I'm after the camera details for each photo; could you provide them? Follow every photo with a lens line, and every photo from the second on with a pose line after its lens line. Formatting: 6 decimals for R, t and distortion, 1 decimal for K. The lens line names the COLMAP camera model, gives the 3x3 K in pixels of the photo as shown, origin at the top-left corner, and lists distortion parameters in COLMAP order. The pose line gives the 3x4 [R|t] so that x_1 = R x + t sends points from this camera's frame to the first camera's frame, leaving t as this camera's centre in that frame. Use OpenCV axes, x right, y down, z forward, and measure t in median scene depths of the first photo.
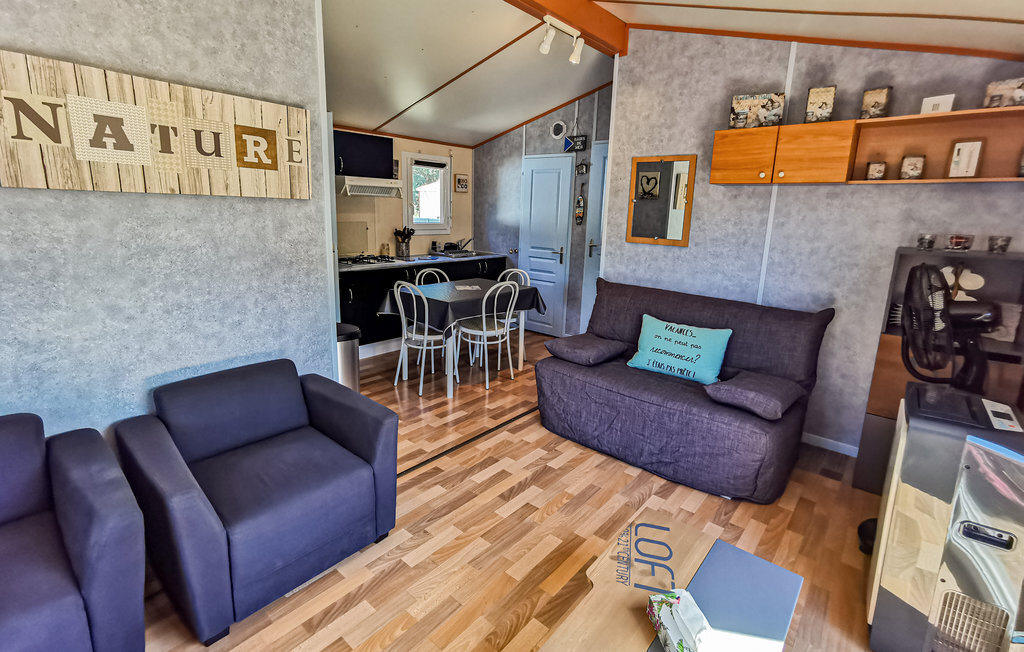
lens RADIAL K [[473.4, 0, 509.7], [0, 473.4, 303.2], [0, 0, 1]] dist [-0.002990, 0.013078]
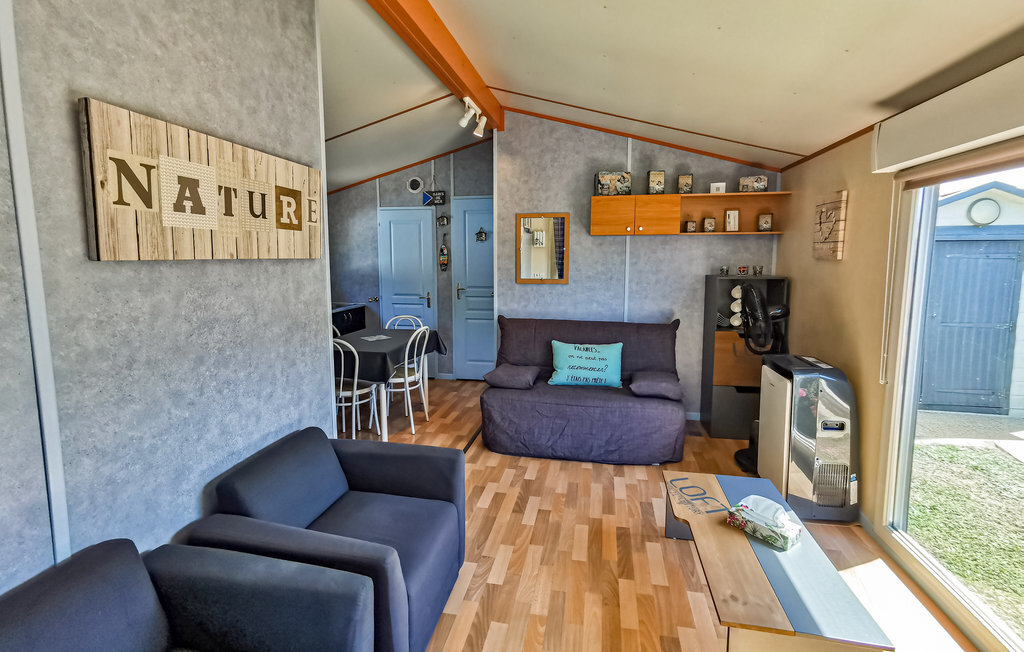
lens RADIAL K [[473.5, 0, 509.2], [0, 473.5, 307.9], [0, 0, 1]] dist [-0.001194, 0.008285]
pose [[0.871674, -0.086987, 0.482305, -0.405512], [0.125624, 0.990900, -0.048327, -0.015524], [-0.473712, 0.102714, 0.874669, -0.023765]]
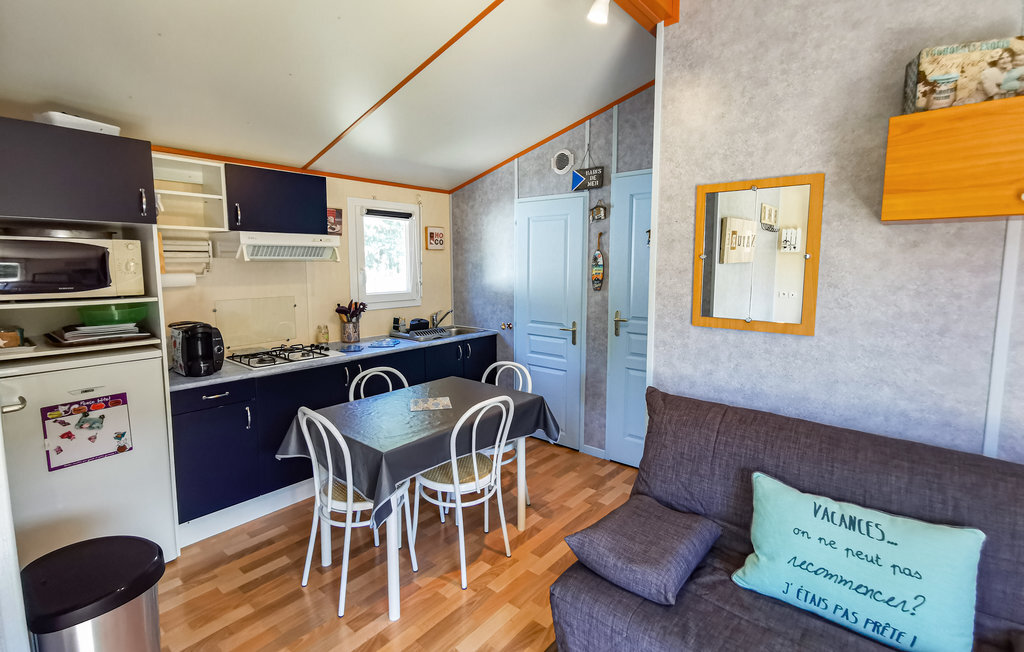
lens RADIAL K [[473.5, 0, 509.2], [0, 473.5, 307.9], [0, 0, 1]] dist [-0.001194, 0.008285]
pose [[0.999529, -0.030569, 0.002728, 0.019214], [0.030688, 0.994246, -0.102632, -0.113423], [0.000425, 0.102667, 0.994716, 0.477841]]
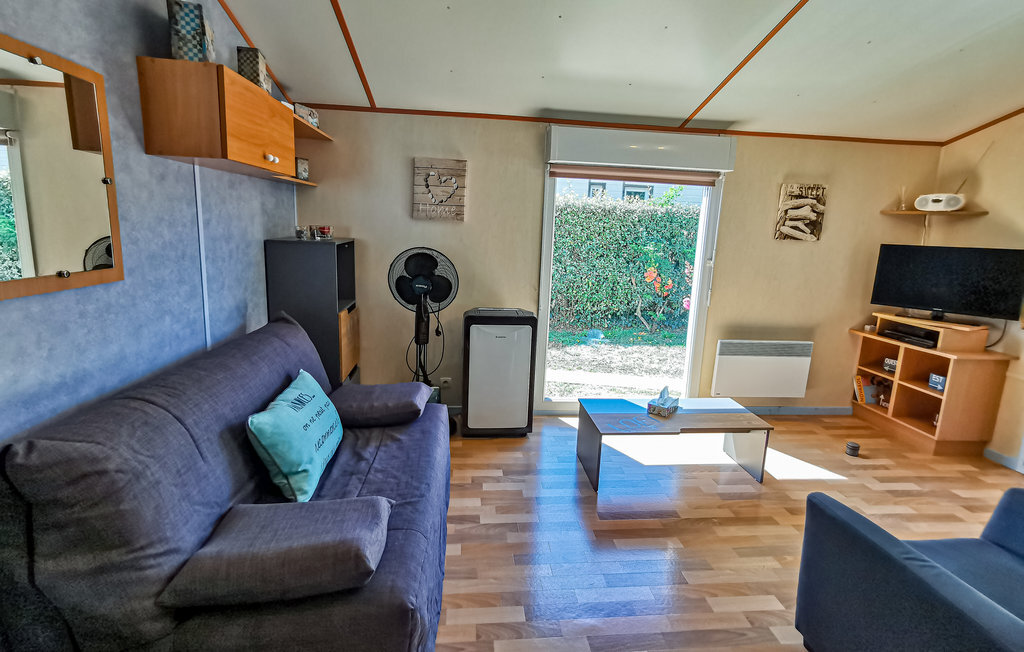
lens RADIAL K [[473.5, 0, 509.2], [0, 473.5, 307.9], [0, 0, 1]] dist [-0.001194, 0.008285]
pose [[-0.713849, -0.178766, 0.677098, -0.228721], [0.080311, 0.939593, 0.332739, -0.233715], [-0.695679, 0.291904, -0.656371, 1.131180]]
